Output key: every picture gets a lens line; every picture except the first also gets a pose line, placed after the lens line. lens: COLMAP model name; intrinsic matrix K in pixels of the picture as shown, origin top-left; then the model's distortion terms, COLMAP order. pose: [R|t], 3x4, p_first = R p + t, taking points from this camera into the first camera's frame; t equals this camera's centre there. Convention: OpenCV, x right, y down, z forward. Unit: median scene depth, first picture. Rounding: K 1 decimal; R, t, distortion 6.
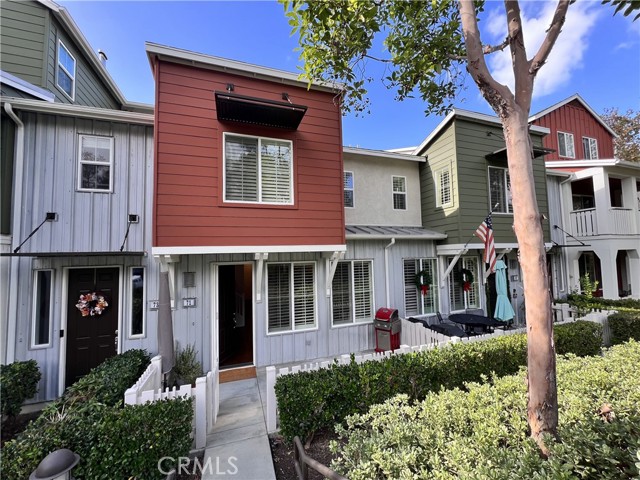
lens RADIAL K [[255.7, 0, 319.3], [0, 255.7, 241.0], [0, 0, 1]] dist [-0.003684, 0.000914]
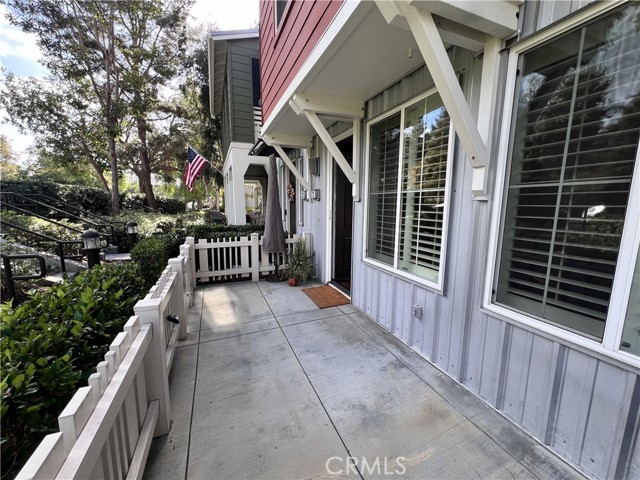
lens RADIAL K [[255.7, 0, 319.3], [0, 255.7, 239.7], [0, 0, 1]] dist [-0.003684, 0.000914]
pose [[0.061613, 0.170155, -0.983489, 0.399785], [0.055152, 0.983275, 0.173573, 0.268275], [0.996575, -0.064936, 0.051198, 1.063567]]
